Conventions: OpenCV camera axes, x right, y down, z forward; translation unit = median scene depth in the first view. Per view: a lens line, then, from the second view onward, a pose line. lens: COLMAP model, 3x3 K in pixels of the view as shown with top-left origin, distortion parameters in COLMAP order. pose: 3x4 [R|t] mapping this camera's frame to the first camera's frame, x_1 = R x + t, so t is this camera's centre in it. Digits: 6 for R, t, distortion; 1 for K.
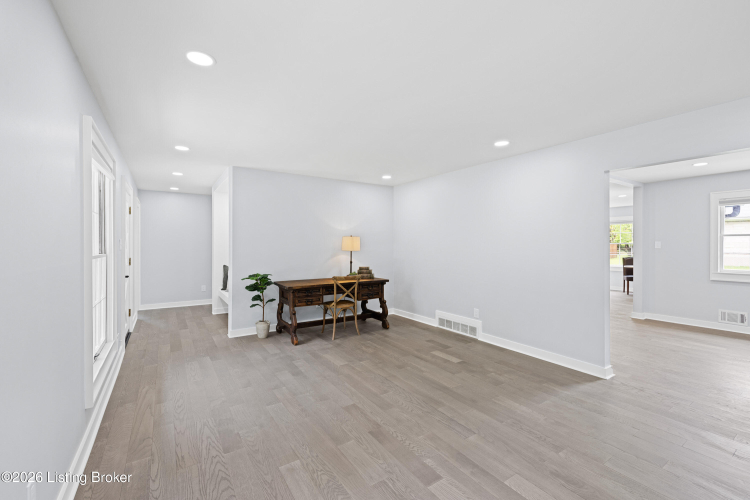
lens RADIAL K [[321.3, 0, 372.6], [0, 321.3, 246.8], [0, 0, 1]] dist [0.001065, -0.000405]
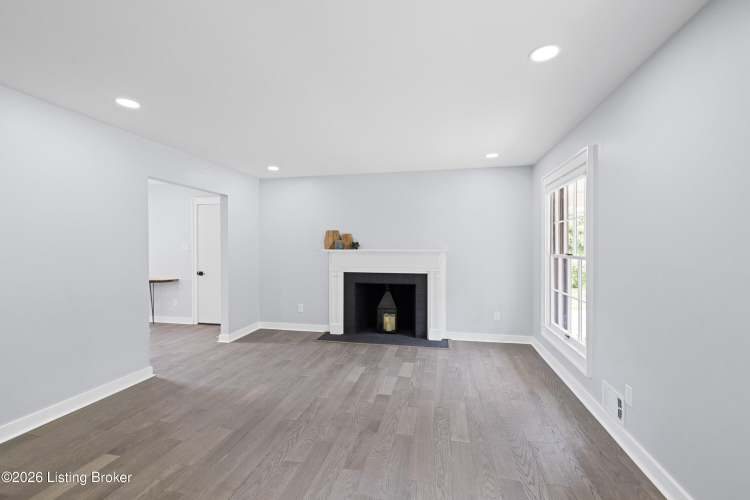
lens RADIAL K [[321.3, 0, 368.0], [0, 321.3, 247.9], [0, 0, 1]] dist [0.001065, -0.000405]
pose [[-0.688691, -0.001278, 0.725053, -0.624323], [0.006260, 0.999951, 0.007709, -0.012156], [-0.725028, 0.009848, -0.688649, 1.466854]]
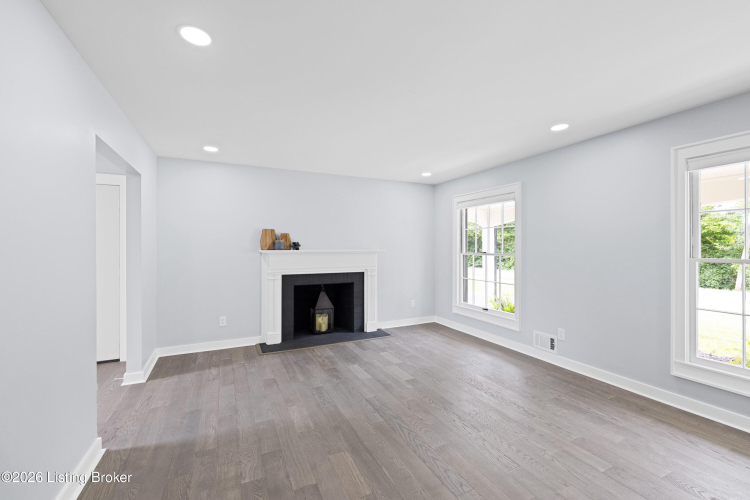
lens RADIAL K [[321.3, 0, 371.5], [0, 321.3, 246.7], [0, 0, 1]] dist [0.001065, -0.000405]
pose [[-0.989613, 0.001885, 0.143743, 0.098757], [0.002799, 0.999977, 0.006155, -0.017452], [-0.143728, 0.006494, -0.989596, 1.908789]]
